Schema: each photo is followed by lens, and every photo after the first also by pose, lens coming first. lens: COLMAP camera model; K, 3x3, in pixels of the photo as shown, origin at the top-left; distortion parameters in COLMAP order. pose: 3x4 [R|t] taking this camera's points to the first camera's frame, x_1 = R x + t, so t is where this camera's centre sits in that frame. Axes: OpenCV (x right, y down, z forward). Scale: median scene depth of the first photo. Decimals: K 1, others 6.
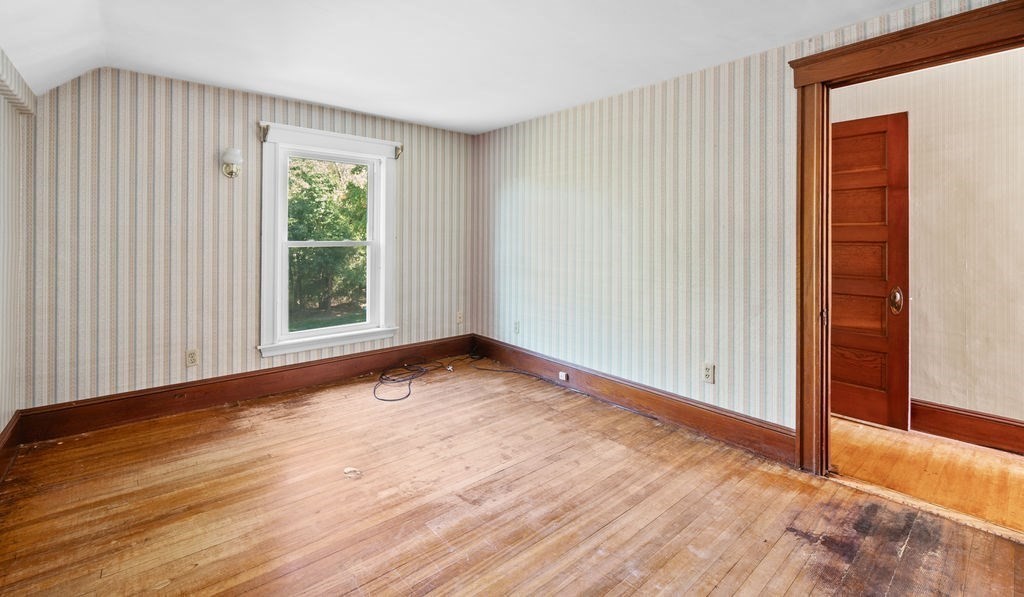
lens RADIAL K [[439.2, 0, 508.7], [0, 439.2, 235.4], [0, 0, 1]] dist [0.002367, 0.001151]
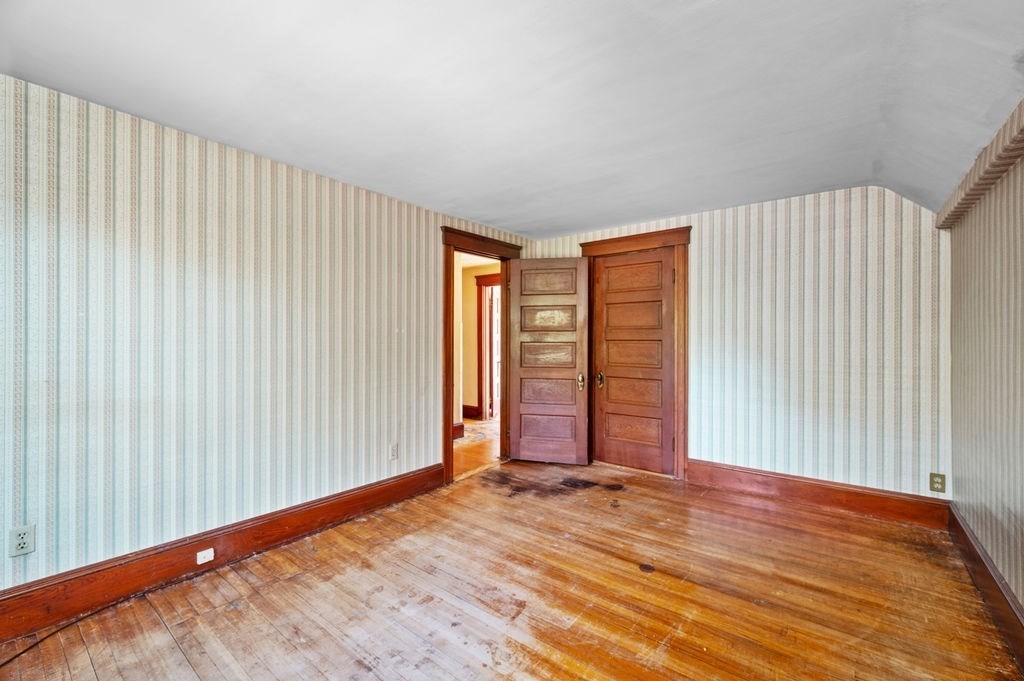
lens RADIAL K [[437.0, 0, 511.3], [0, 437.0, 338.2], [0, 0, 1]] dist [0.000529, -0.001158]
pose [[-0.211326, 0.002506, 0.977412, -0.885234], [-0.006101, 0.999974, -0.003883, 0.004295], [-0.977397, -0.006784, -0.211305, 1.049391]]
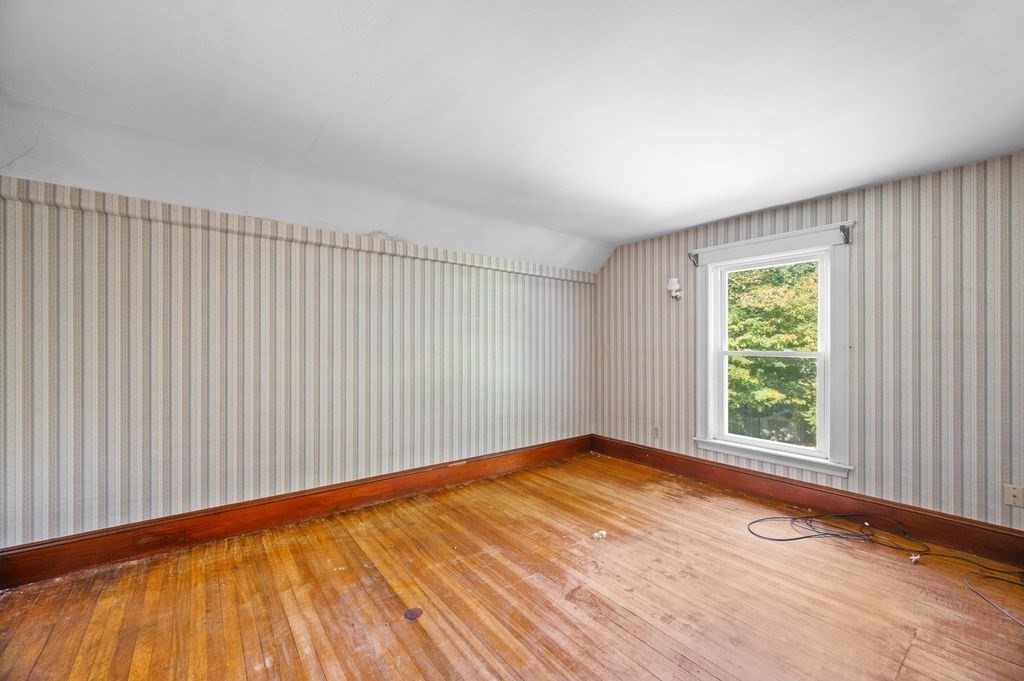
lens RADIAL K [[398.7, 0, 513.6], [0, 398.7, 347.9], [0, 0, 1]] dist [-0.001923, -0.000116]
pose [[-0.029824, 0.000896, -0.999555, 0.750625], [0.001992, 0.999998, 0.000837, 0.007570], [0.999553, -0.001966, -0.029826, 0.759000]]
